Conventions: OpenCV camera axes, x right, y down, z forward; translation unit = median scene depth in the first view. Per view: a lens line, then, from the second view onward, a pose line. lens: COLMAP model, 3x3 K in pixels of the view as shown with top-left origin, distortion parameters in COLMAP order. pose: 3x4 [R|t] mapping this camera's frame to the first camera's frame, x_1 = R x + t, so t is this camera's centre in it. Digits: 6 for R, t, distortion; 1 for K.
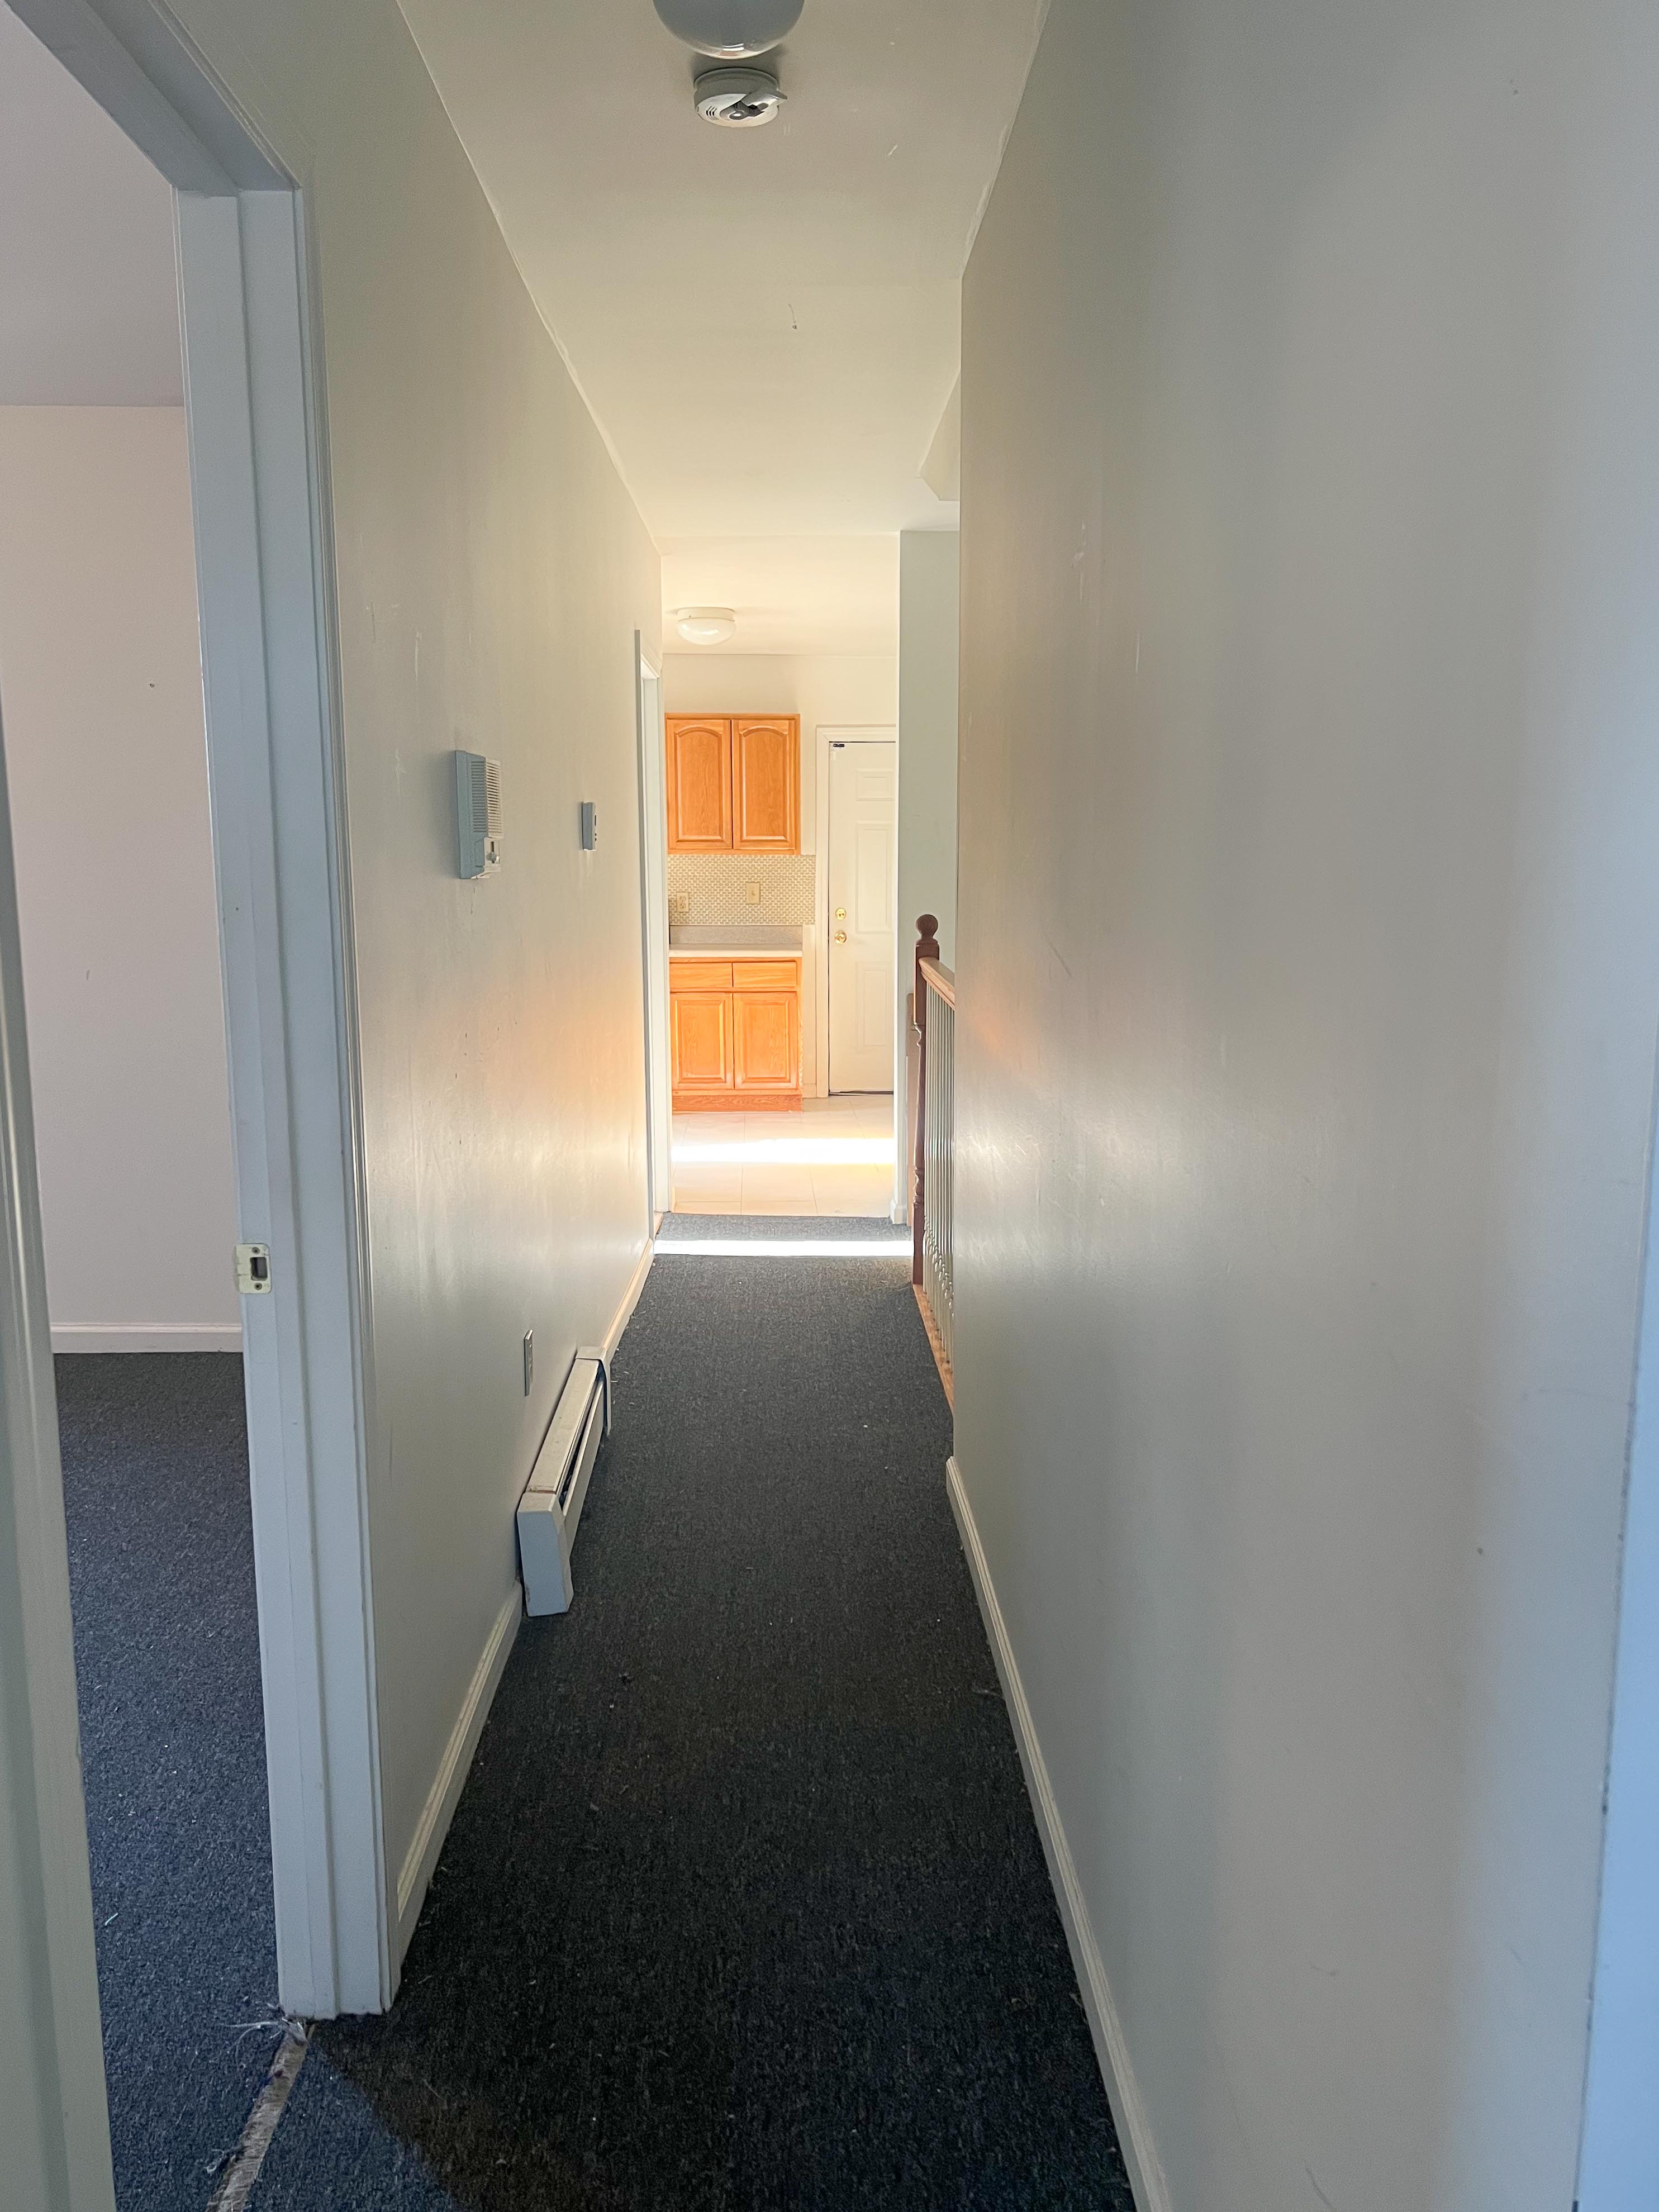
lens RADIAL K [[1647.5, 0, 829.5], [0, 1647.5, 1106.0], [0, 0, 1]] dist [0.317757, 0.000076]
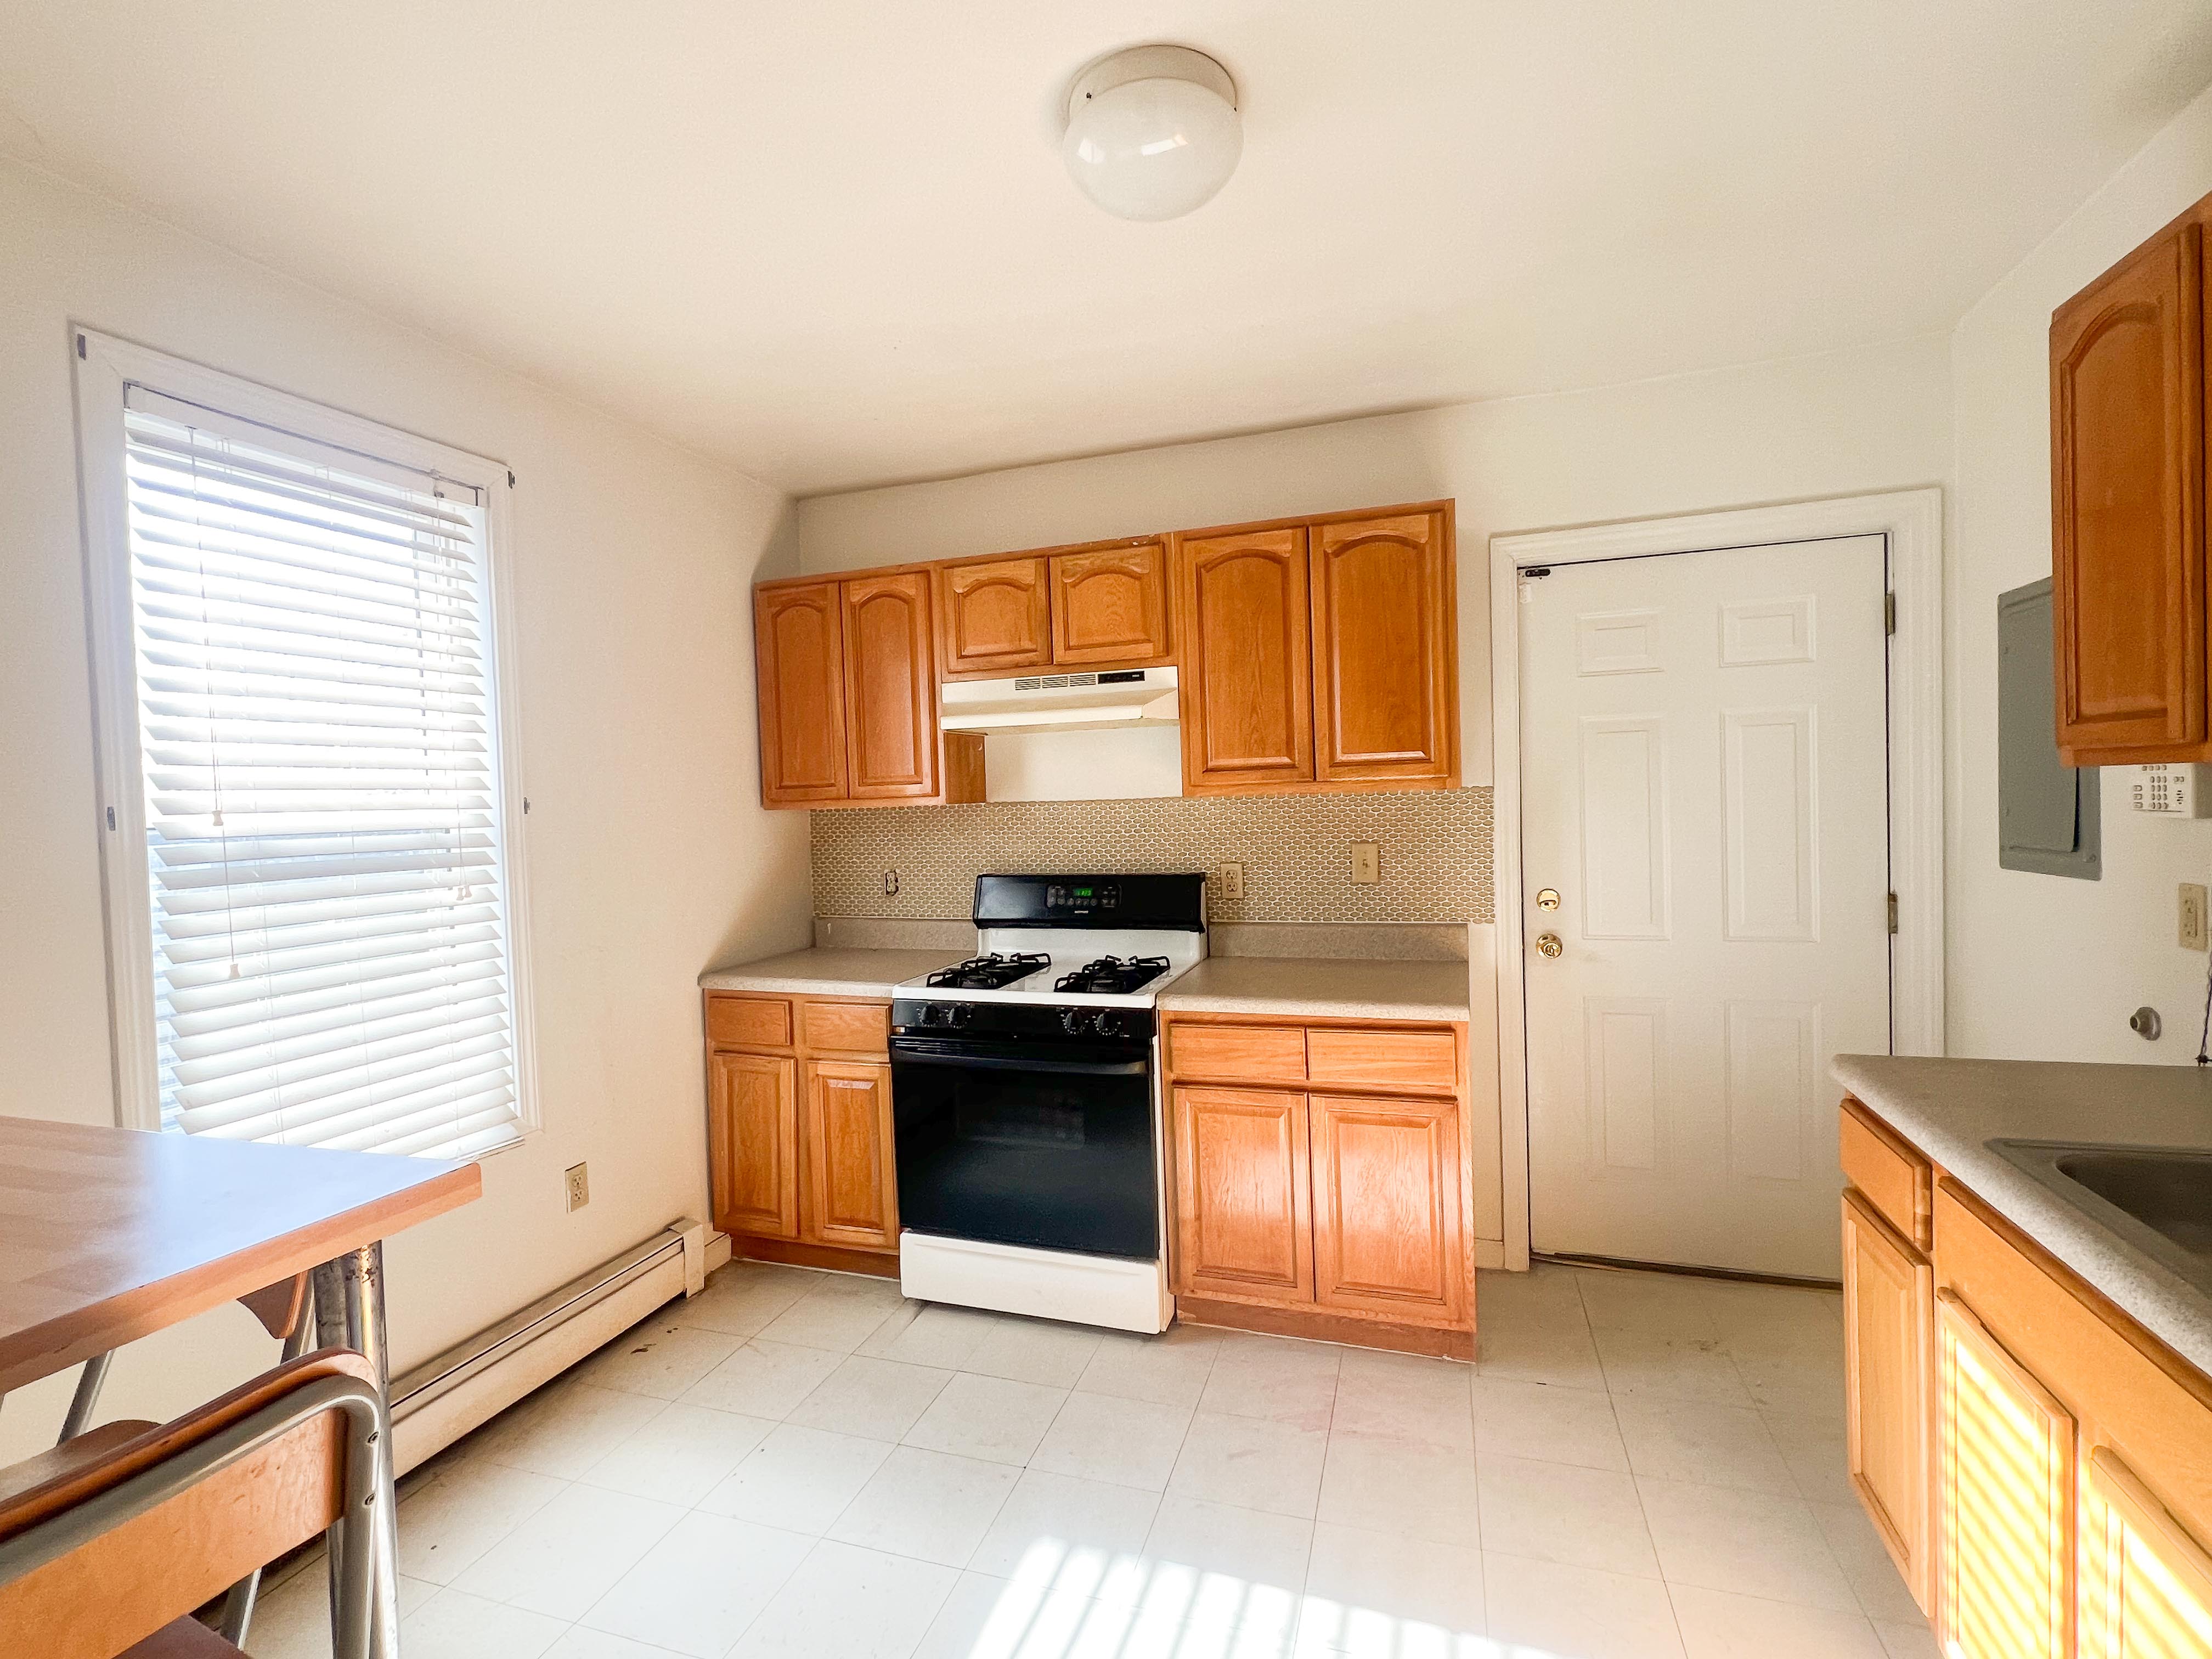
lens RADIAL K [[1027.2, 0, 1106.0], [0, 1027.2, 829.5], [0, 0, 1]] dist [0.000021, 0.000020]
pose [[0.937618, -0.019562, -0.347115, -0.010891], [-0.023278, 0.992643, -0.118818, -0.102974], [0.346886, 0.119486, 0.930265, 0.698963]]
